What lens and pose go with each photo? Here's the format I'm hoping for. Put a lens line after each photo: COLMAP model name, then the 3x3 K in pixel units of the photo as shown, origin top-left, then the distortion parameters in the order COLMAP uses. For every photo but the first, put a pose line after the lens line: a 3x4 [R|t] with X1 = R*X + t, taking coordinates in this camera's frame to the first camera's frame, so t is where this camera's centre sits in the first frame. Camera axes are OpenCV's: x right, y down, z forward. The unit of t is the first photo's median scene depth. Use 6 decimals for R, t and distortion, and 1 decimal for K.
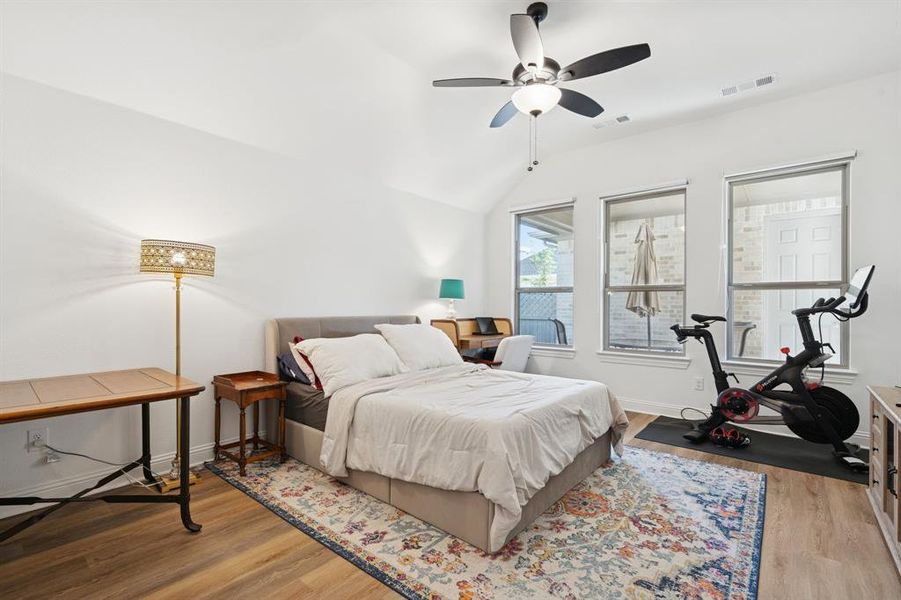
lens RADIAL K [[416.7, 0, 450.7], [0, 416.7, 306.4], [0, 0, 1]] dist [-0.002119, -0.000528]
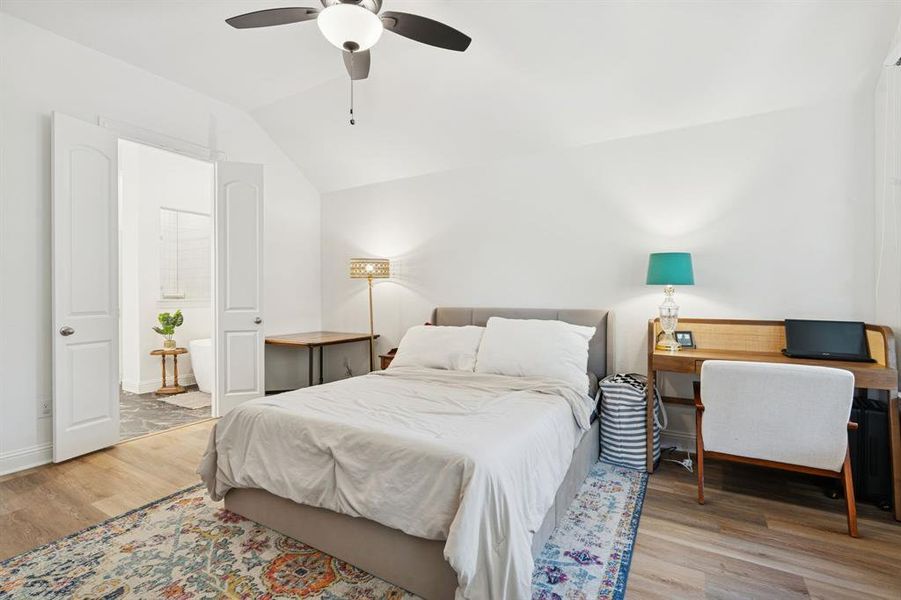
lens RADIAL K [[416.7, 0, 451.2], [0, 416.7, 297.6], [0, 0, 1]] dist [-0.002119, -0.000528]
pose [[0.141708, -0.002442, -0.989906, 1.185544], [-0.002052, 0.999994, -0.002761, 0.004619], [0.989906, 0.002422, 0.141702, 1.281106]]
